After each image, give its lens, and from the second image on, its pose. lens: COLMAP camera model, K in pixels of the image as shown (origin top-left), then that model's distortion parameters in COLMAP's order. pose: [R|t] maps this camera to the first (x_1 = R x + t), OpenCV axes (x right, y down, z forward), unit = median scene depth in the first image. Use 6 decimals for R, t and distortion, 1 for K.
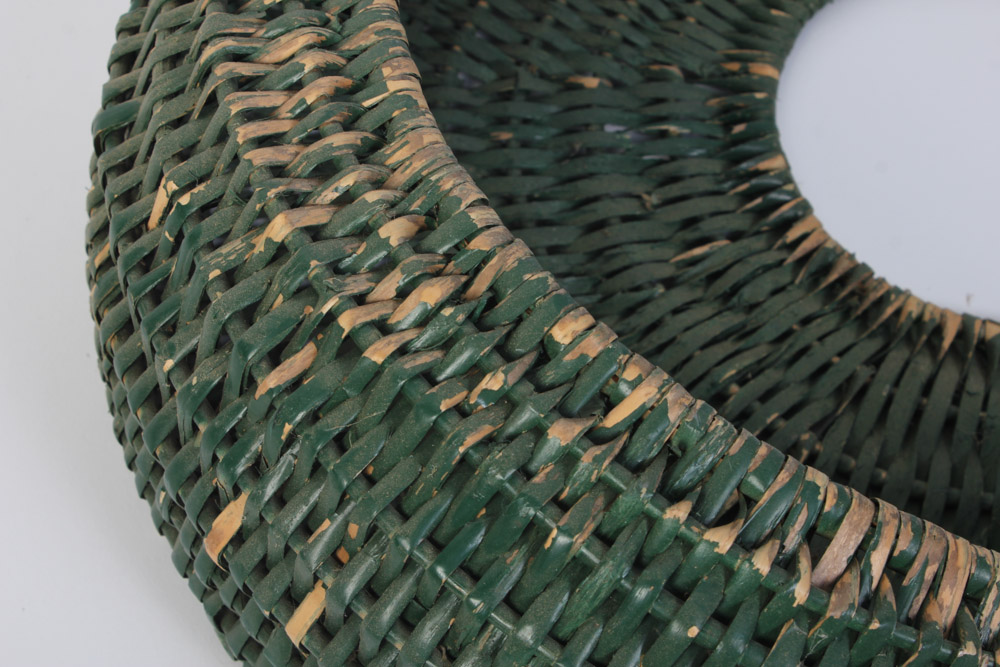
lens RADIAL K [[1932.1, 0, 498.0], [0, 1932.1, 334.8], [0, 0, 1]] dist [0.013807, 0.000000]
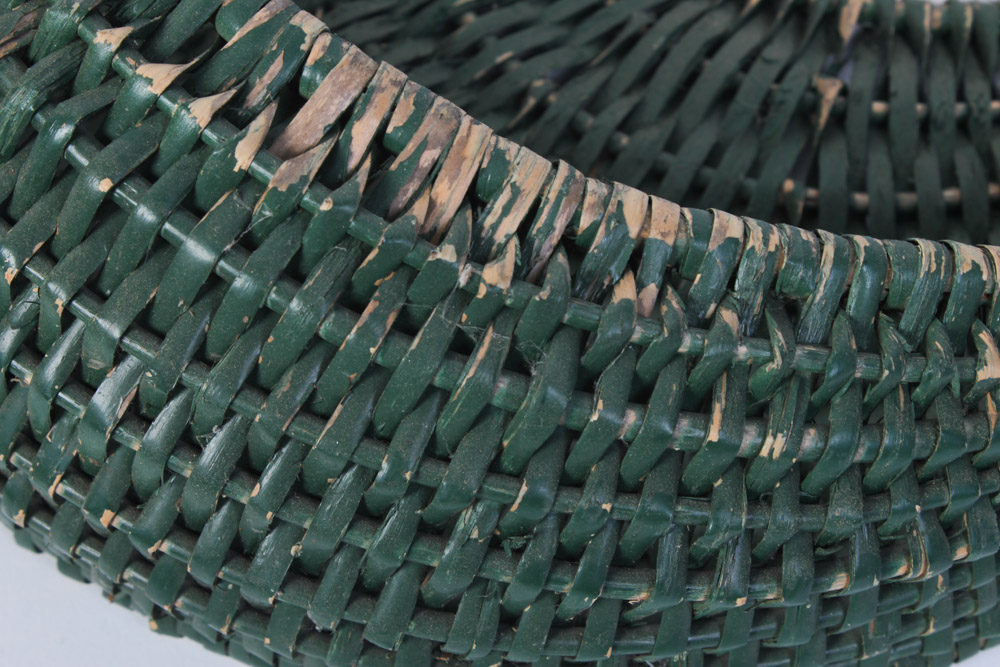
lens RADIAL K [[2261.3, 0, 505.2], [0, 2261.3, 334.6], [0, 0, 1]] dist [0.058688, 0.000000]
pose [[0.981496, 0.133191, -0.137573, 0.368855], [-0.125035, 0.989931, 0.066359, 0.121698], [0.145027, -0.047930, 0.988266, 0.088967]]
